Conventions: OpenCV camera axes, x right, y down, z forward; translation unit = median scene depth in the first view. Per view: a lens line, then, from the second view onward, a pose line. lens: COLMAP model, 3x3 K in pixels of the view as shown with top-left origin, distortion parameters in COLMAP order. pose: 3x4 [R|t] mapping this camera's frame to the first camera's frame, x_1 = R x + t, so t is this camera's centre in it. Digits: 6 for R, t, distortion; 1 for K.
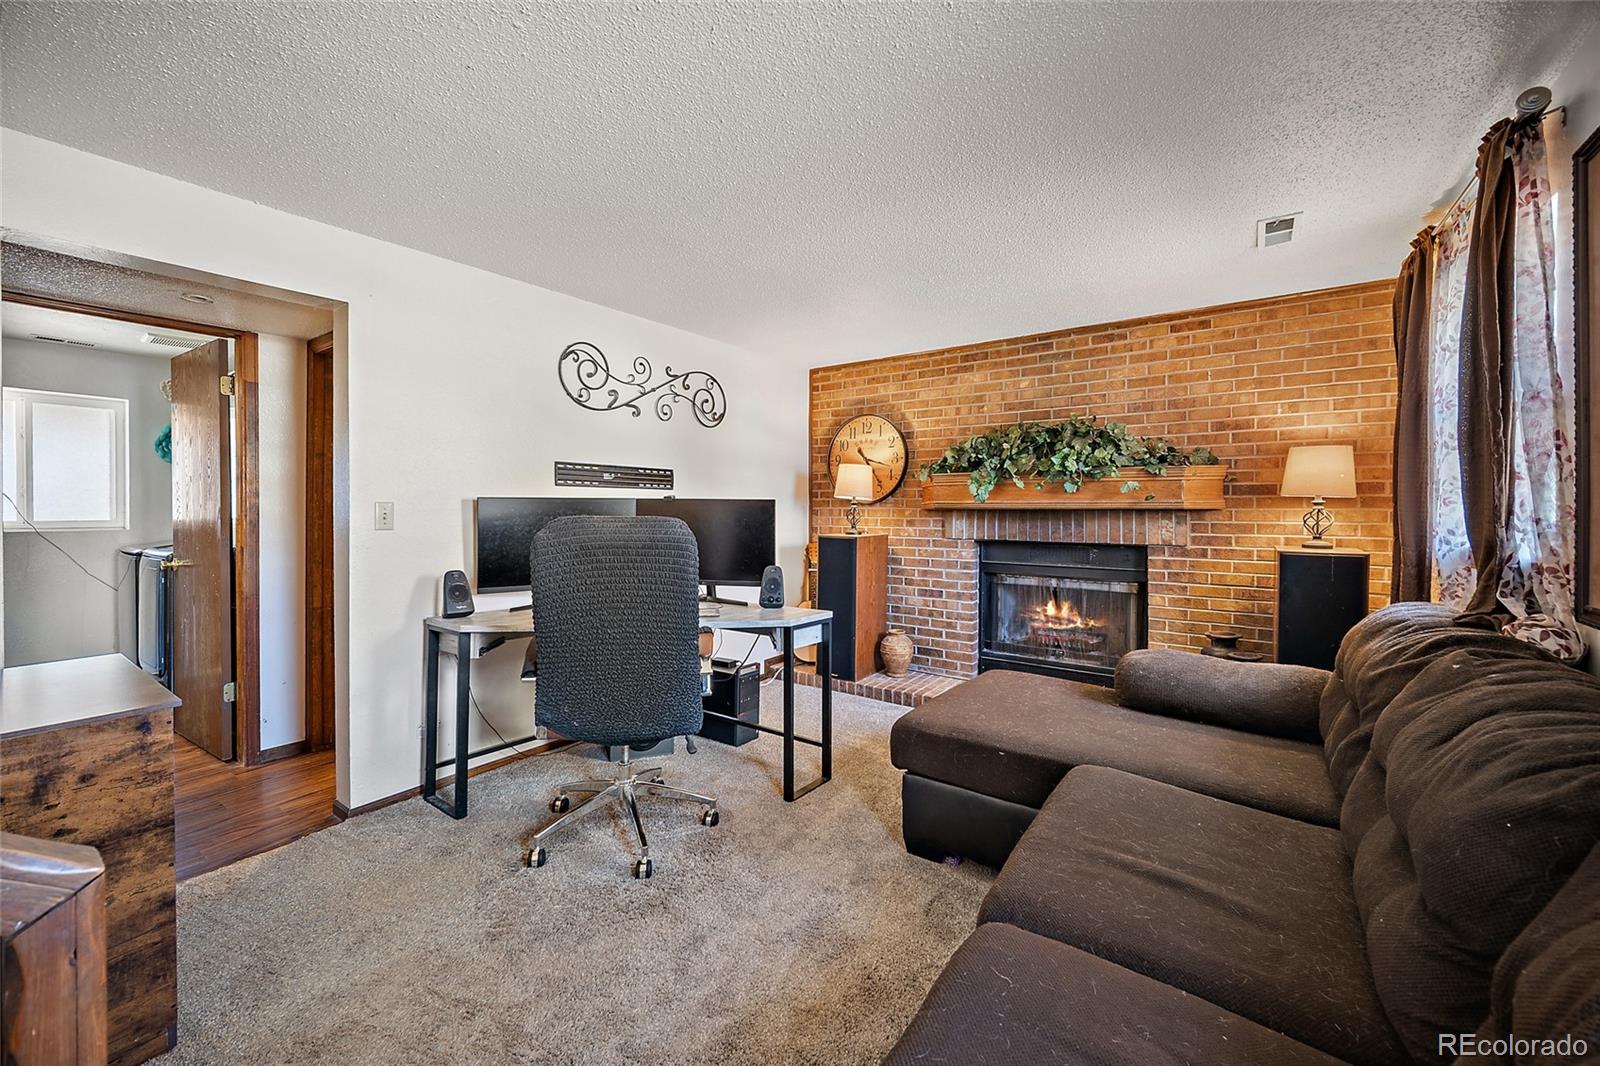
lens RADIAL K [[638.8, 0, 803.2], [0, 638.8, 518.4], [0, 0, 1]] dist [-0.001036, 0.000096]
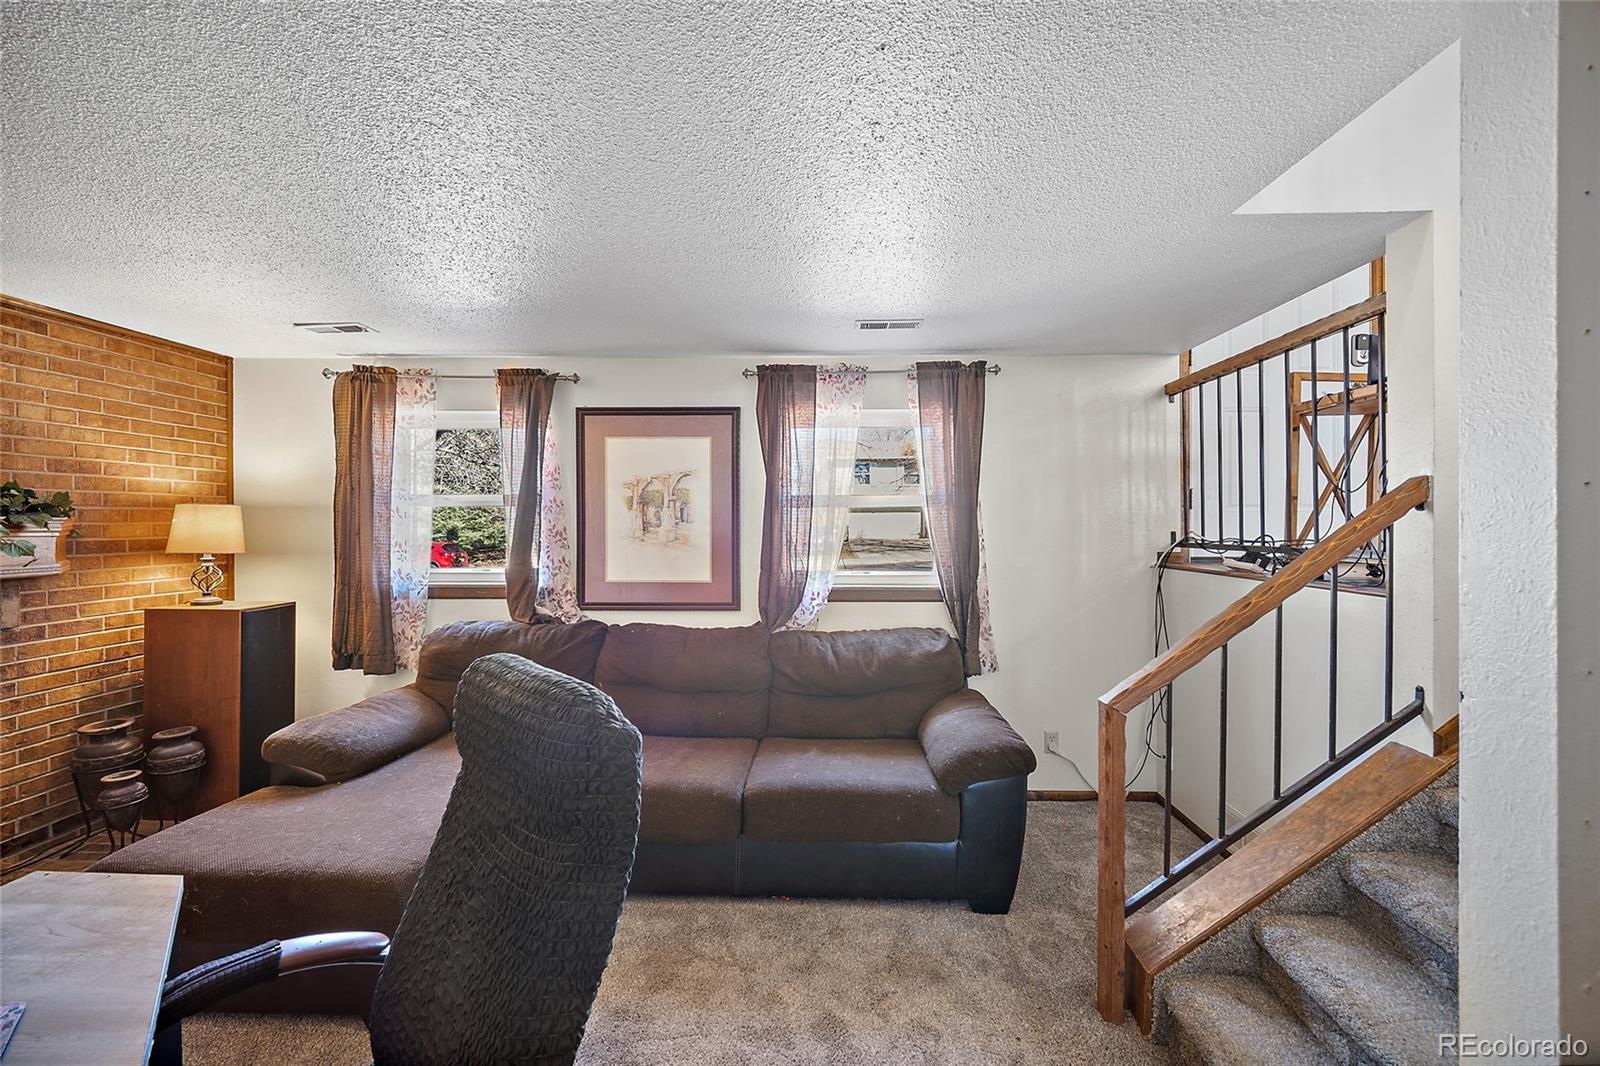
lens RADIAL K [[637.4, 0, 802.8], [0, 637.4, 528.4], [0, 0, 1]] dist [0.000646, 0.001043]
pose [[-0.540717, -0.008787, 0.841159, -0.411685], [0.010944, 0.999787, 0.017479, -0.060423], [-0.841133, 0.018657, -0.540506, 0.555333]]
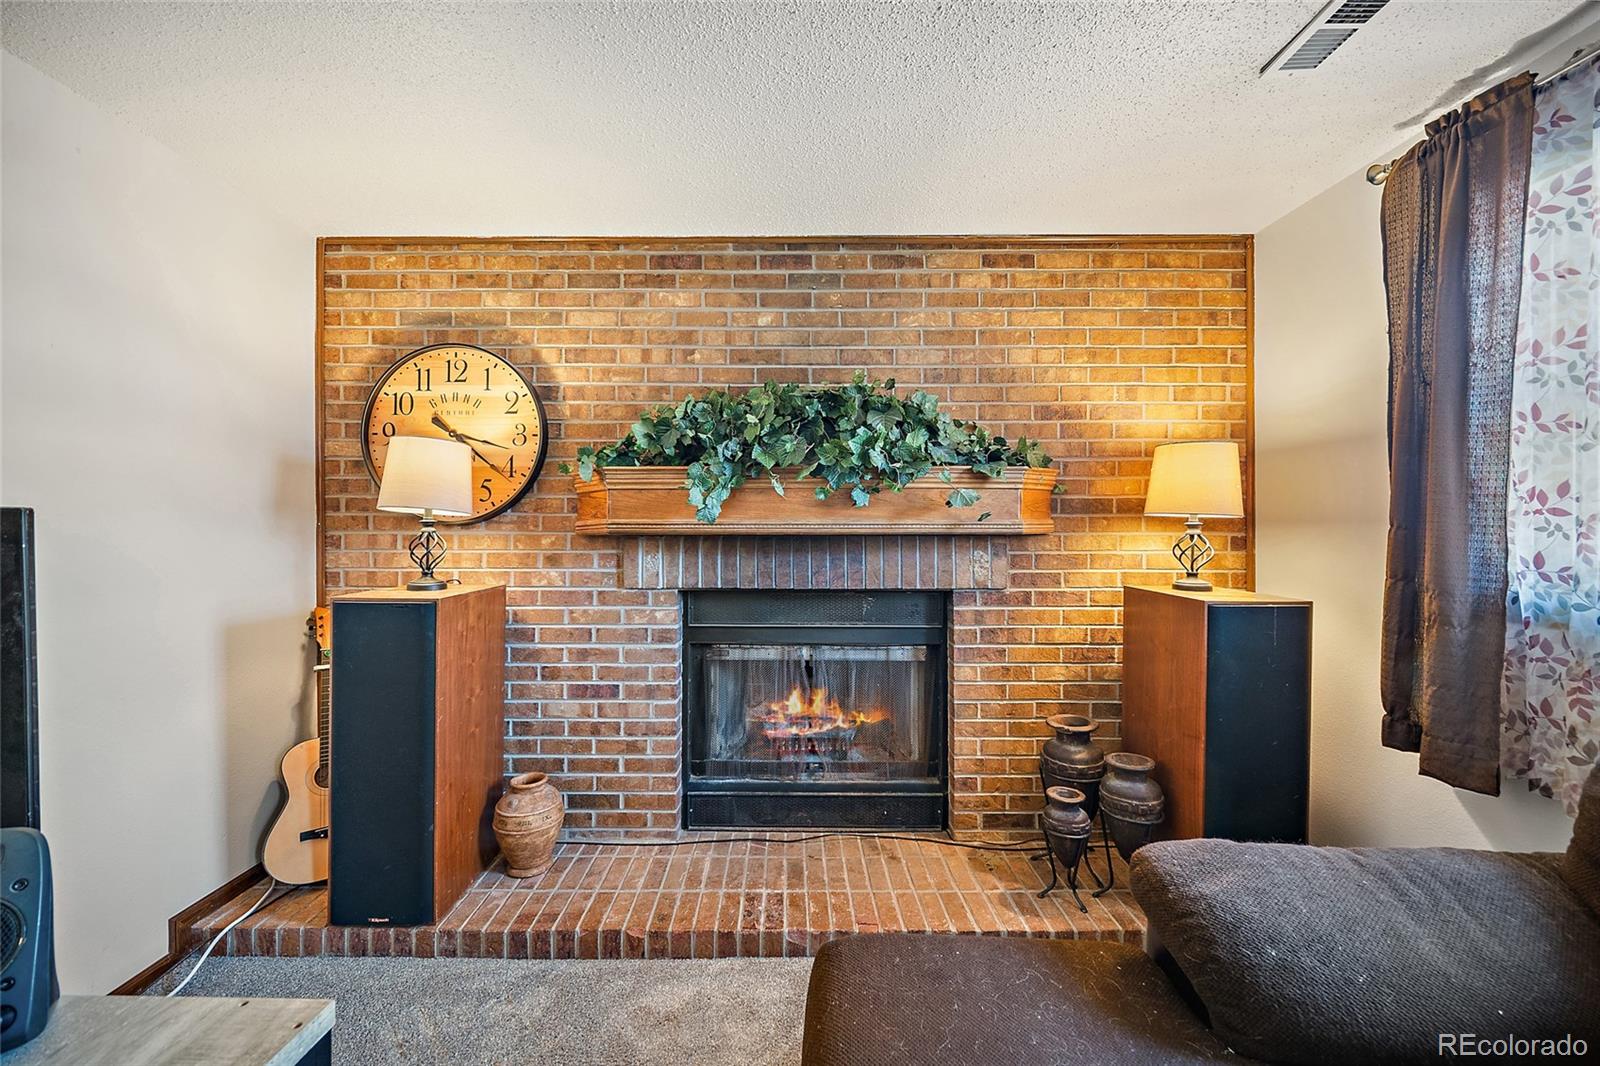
lens RADIAL K [[637.4, 0, 802.8], [0, 637.4, 528.4], [0, 0, 1]] dist [0.000646, 0.001043]
pose [[0.816807, -0.003816, 0.576898, 0.037198], [0.009882, 0.999924, -0.007379, -0.014792], [-0.576826, 0.011728, 0.816783, 0.497612]]
